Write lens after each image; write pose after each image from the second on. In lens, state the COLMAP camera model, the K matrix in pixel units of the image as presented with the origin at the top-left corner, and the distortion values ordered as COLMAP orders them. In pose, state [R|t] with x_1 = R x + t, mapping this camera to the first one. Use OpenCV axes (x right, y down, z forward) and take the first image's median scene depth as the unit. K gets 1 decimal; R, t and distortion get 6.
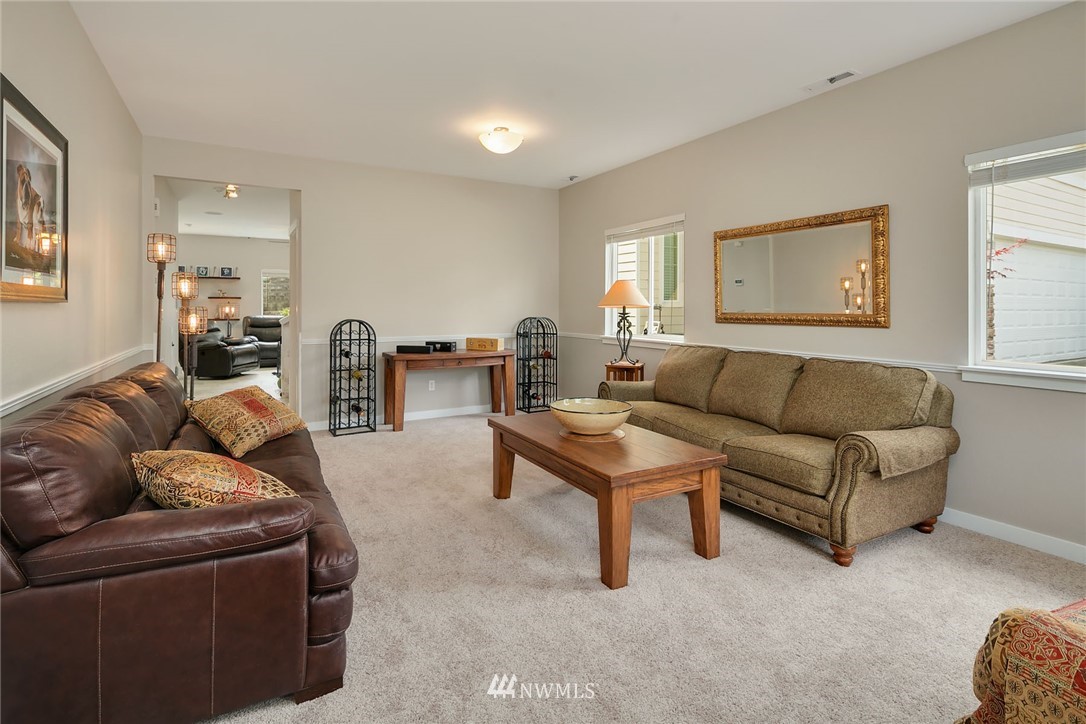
lens RADIAL K [[535.6, 0, 543.7], [0, 535.6, 354.6], [0, 0, 1]] dist [0.001790, 0.000086]
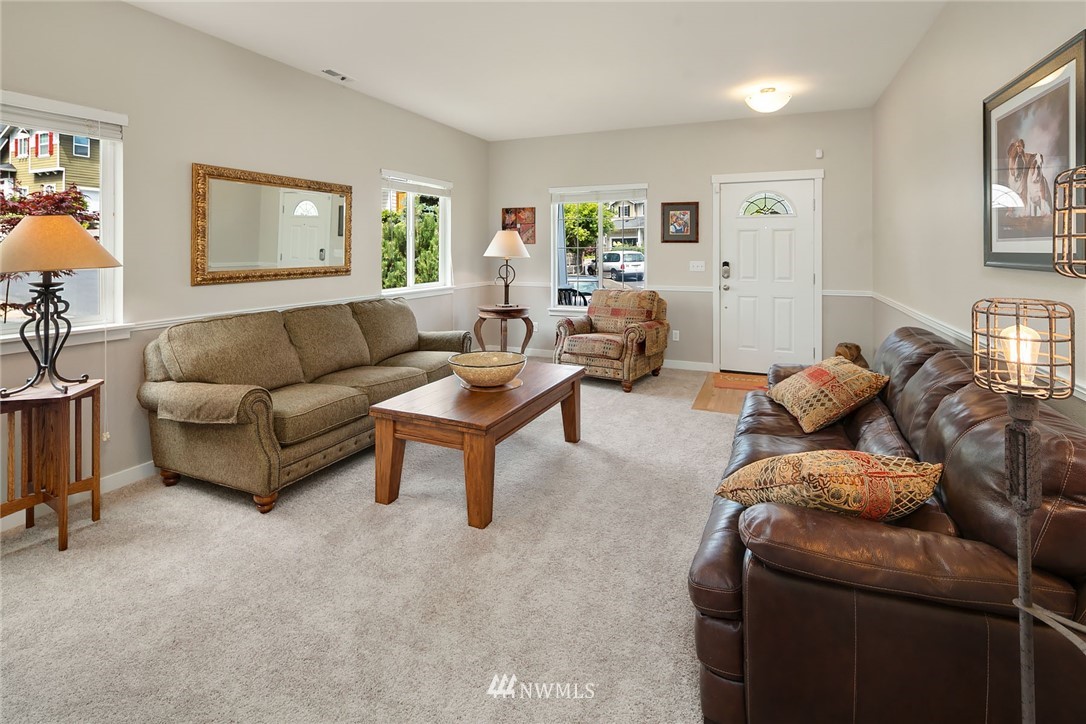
lens RADIAL K [[535.6, 0, 543.7], [0, 535.6, 354.6], [0, 0, 1]] dist [0.001790, 0.000086]
pose [[-0.594356, -0.168527, 0.786346, -0.543681], [0.060149, 0.965742, 0.252438, -0.117459], [-0.801949, 0.197336, -0.563858, 0.974310]]
